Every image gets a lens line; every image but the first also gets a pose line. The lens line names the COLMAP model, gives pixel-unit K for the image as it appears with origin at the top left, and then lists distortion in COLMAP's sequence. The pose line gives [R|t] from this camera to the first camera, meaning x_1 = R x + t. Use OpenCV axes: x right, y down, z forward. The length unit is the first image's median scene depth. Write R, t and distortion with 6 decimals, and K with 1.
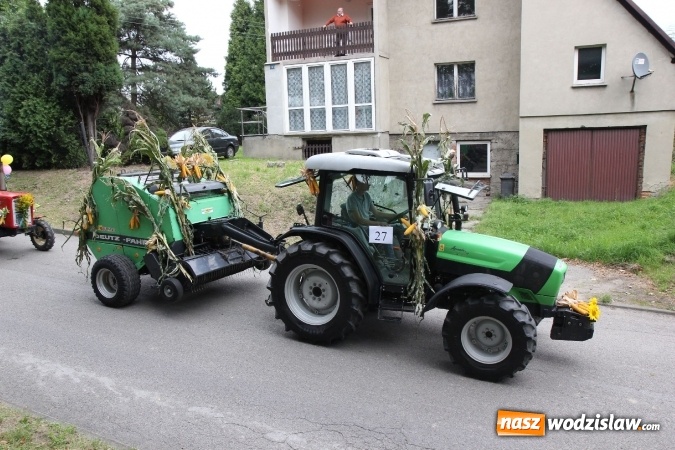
lens RADIAL K [[548.4, 0, 336.5], [0, 548.4, 223.9], [0, 0, 1]] dist [-0.084701, 0.114109]
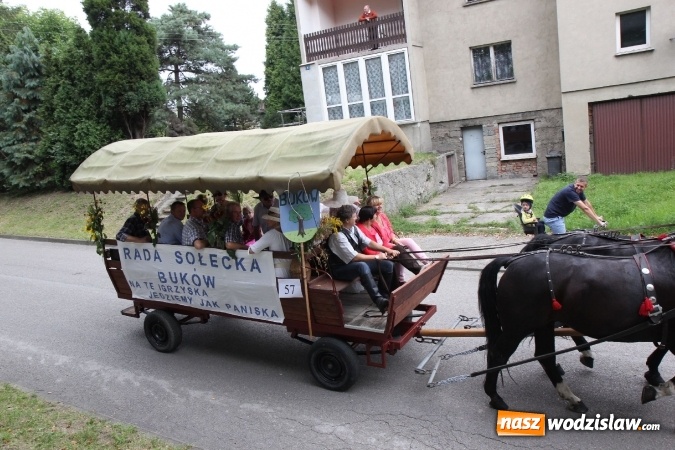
lens RADIAL K [[548.4, 0, 337.0], [0, 548.4, 222.7], [0, 0, 1]] dist [-0.084701, 0.114109]
pose [[0.991962, -0.077666, -0.099894, 0.015932], [0.078334, 0.996923, 0.002784, 0.000758], [0.099370, -0.010586, 0.994994, -0.005932]]
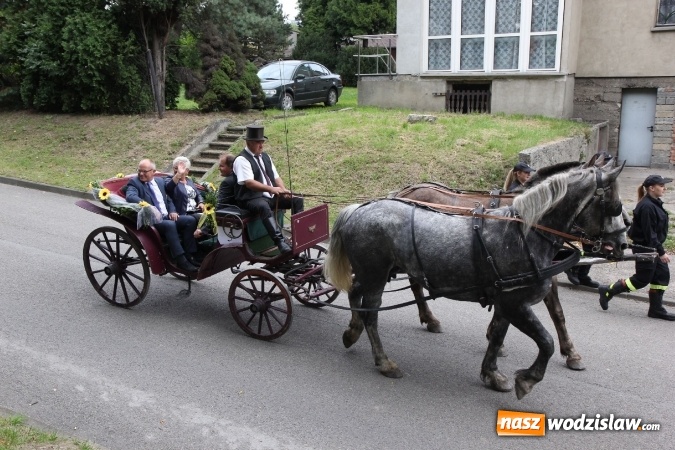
lens RADIAL K [[711.5, 0, 321.4], [0, 711.5, 213.0], [0, 0, 1]] dist [0.089683, 0.000000]
pose [[0.996371, 0.039209, -0.075552, -0.156003], [-0.036304, 0.998562, 0.039445, -0.017281], [0.076990, -0.036559, 0.996361, 0.059548]]
